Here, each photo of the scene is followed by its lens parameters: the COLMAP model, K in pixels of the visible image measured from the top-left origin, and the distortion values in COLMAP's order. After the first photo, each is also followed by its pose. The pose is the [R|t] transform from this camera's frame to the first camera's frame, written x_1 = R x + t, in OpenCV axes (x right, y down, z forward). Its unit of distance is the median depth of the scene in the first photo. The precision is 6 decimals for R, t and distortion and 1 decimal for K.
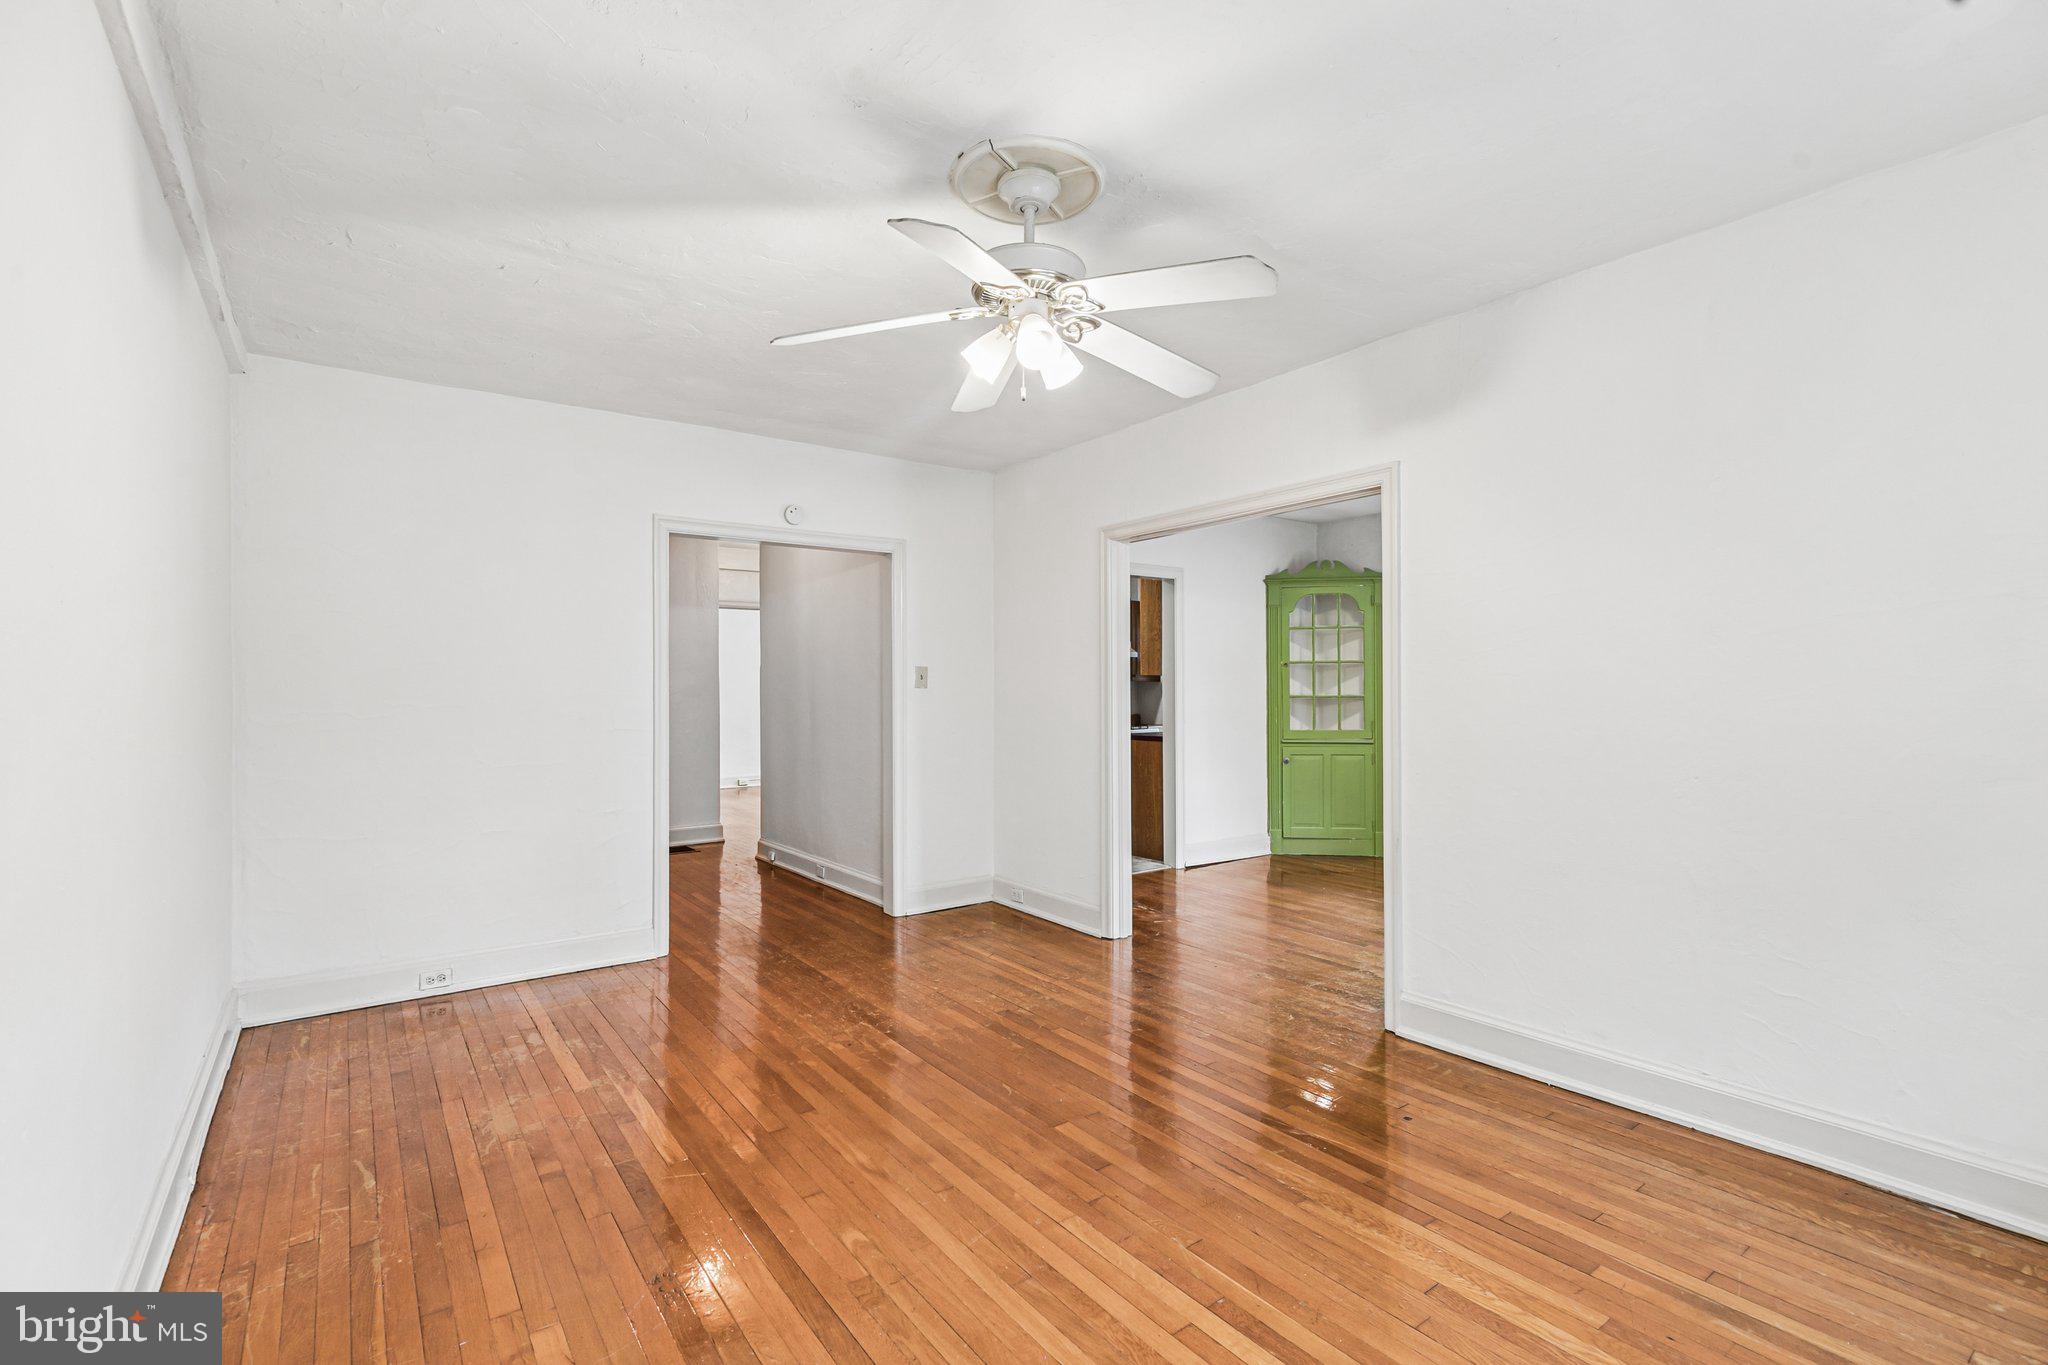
lens RADIAL K [[921.0, 0, 1002.8], [0, 921.0, 692.7], [0, 0, 1]] dist [0.001463, 0.000417]
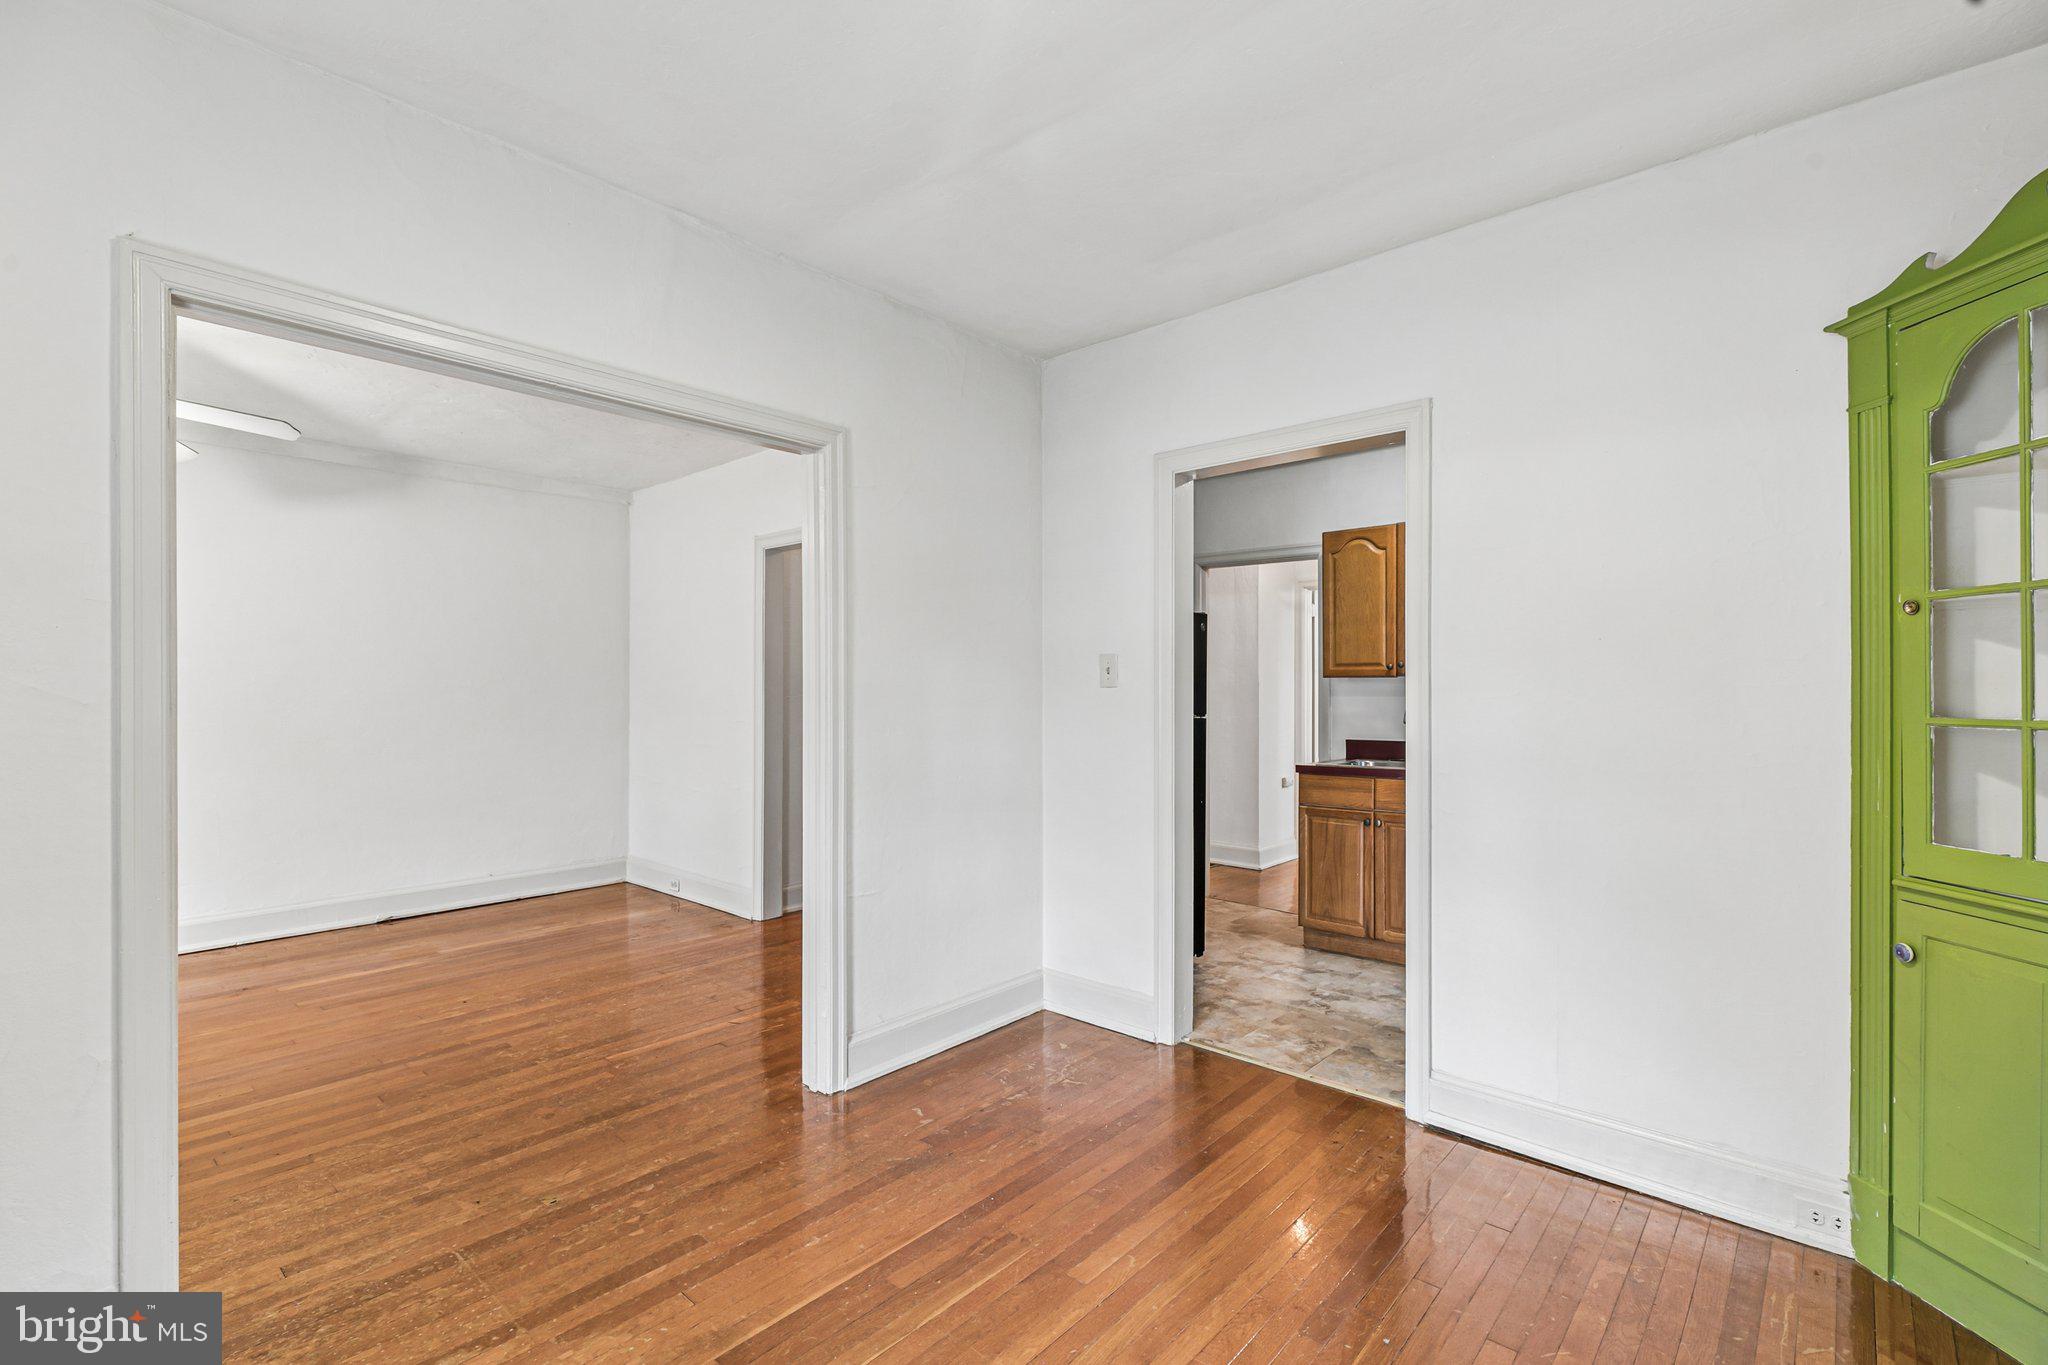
lens RADIAL K [[921.0, 0, 1002.8], [0, 921.0, 692.7], [0, 0, 1]] dist [0.001463, 0.000417]
pose [[0.214033, 0.006657, -0.976804, 0.519997], [-0.008575, 0.999951, 0.004936, -0.002798], [0.976789, 0.007319, 0.214079, 0.679829]]
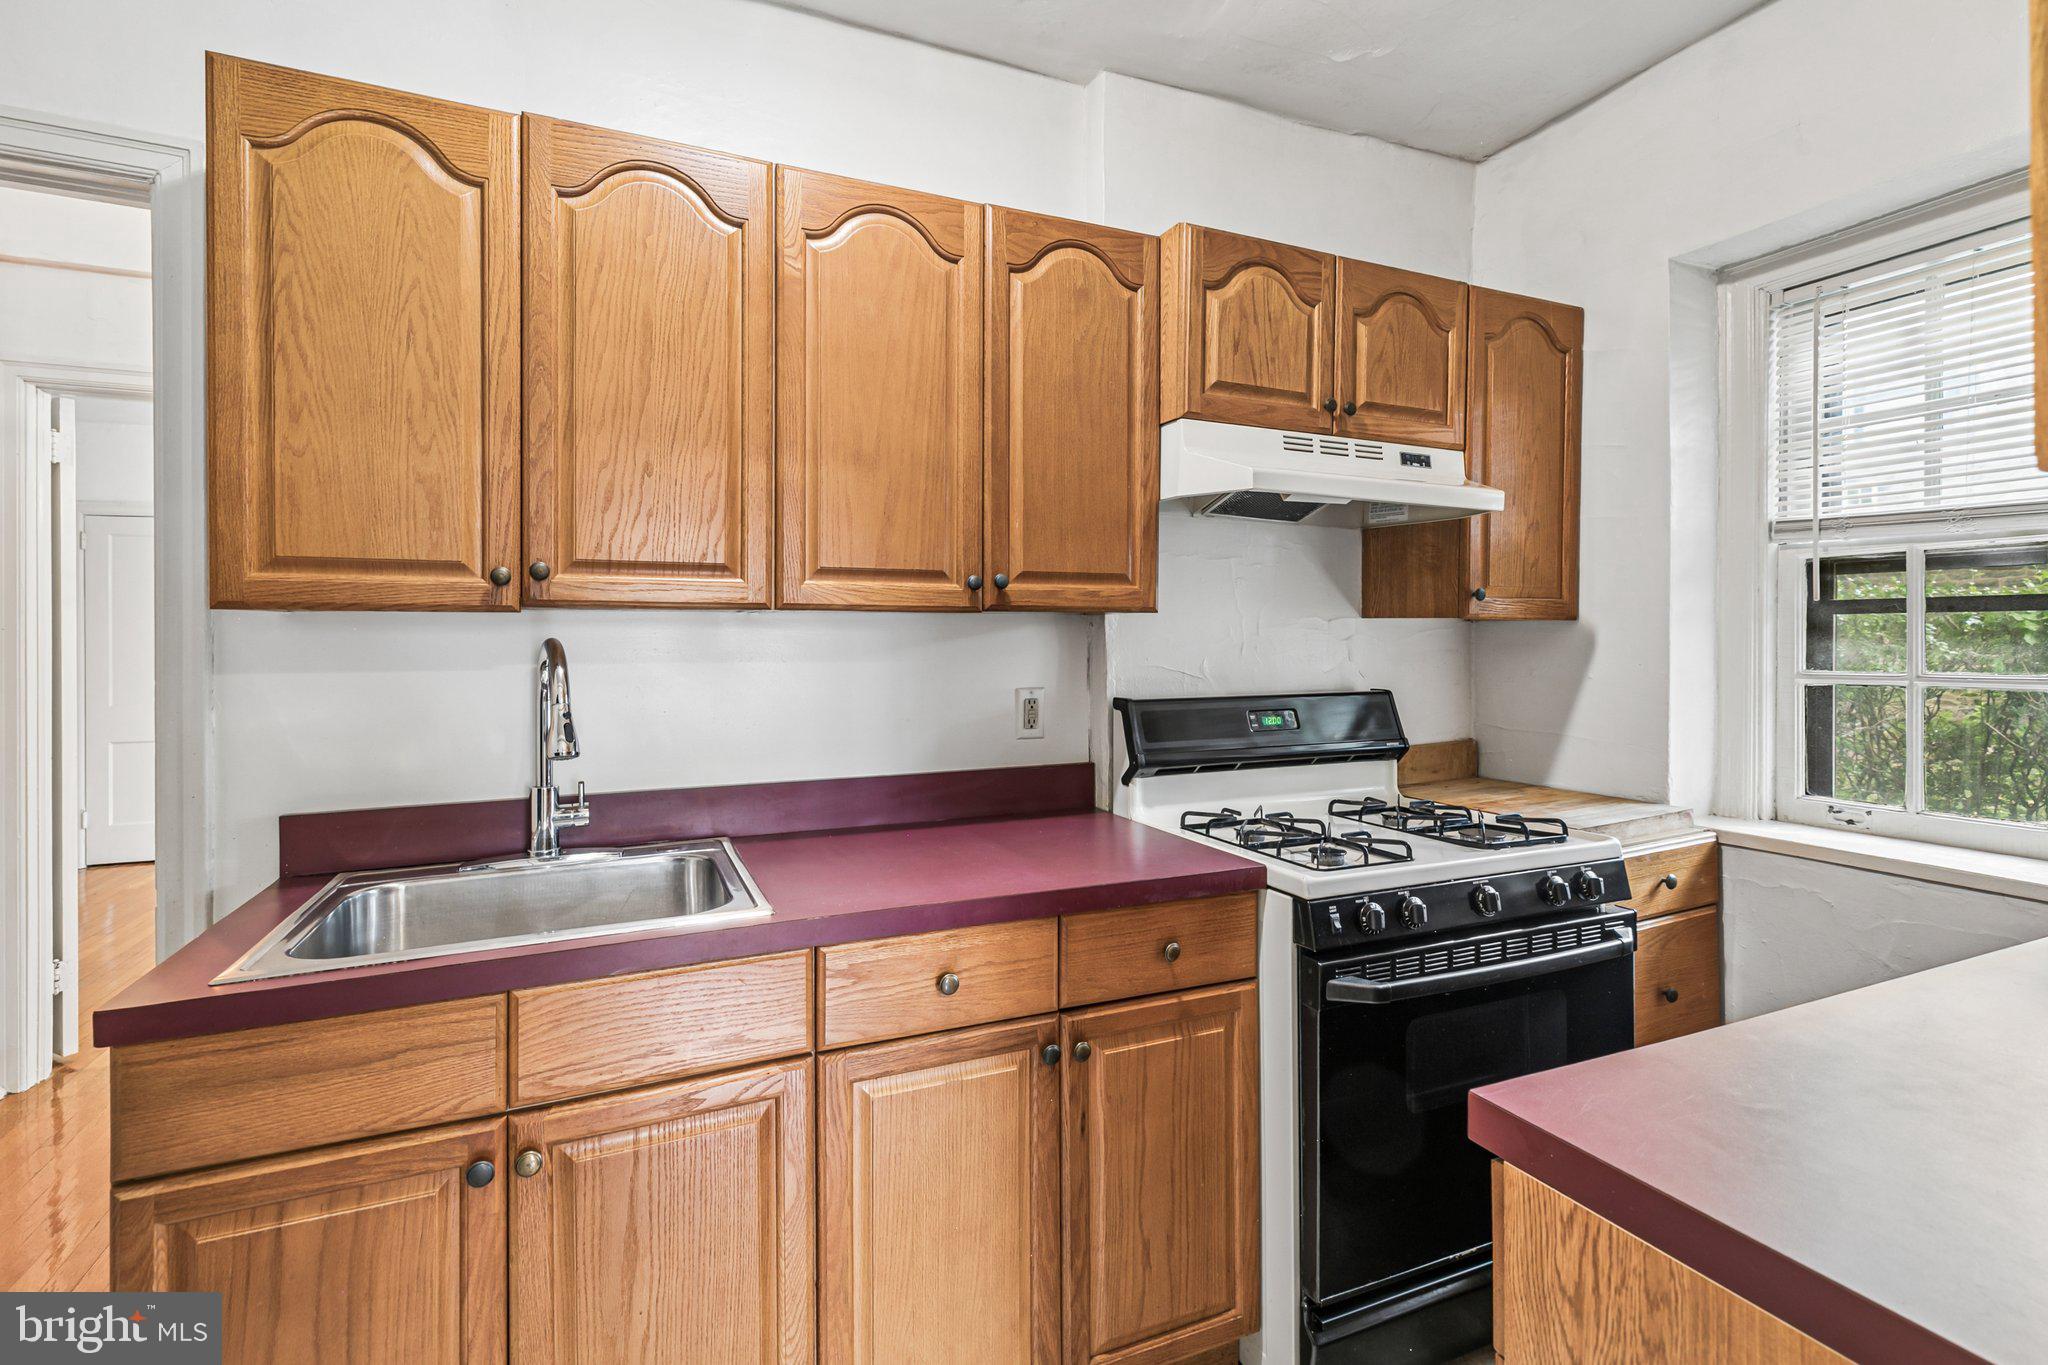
lens RADIAL K [[919.0, 0, 1018.3], [0, 919.0, 640.2], [0, 0, 1]] dist [0.001383, 0.000224]
pose [[0.978158, 0.003046, -0.207840, 0.086671], [-0.004600, 0.999965, -0.006995, -0.005460], [0.207811, 0.007798, 0.978138, 0.919321]]
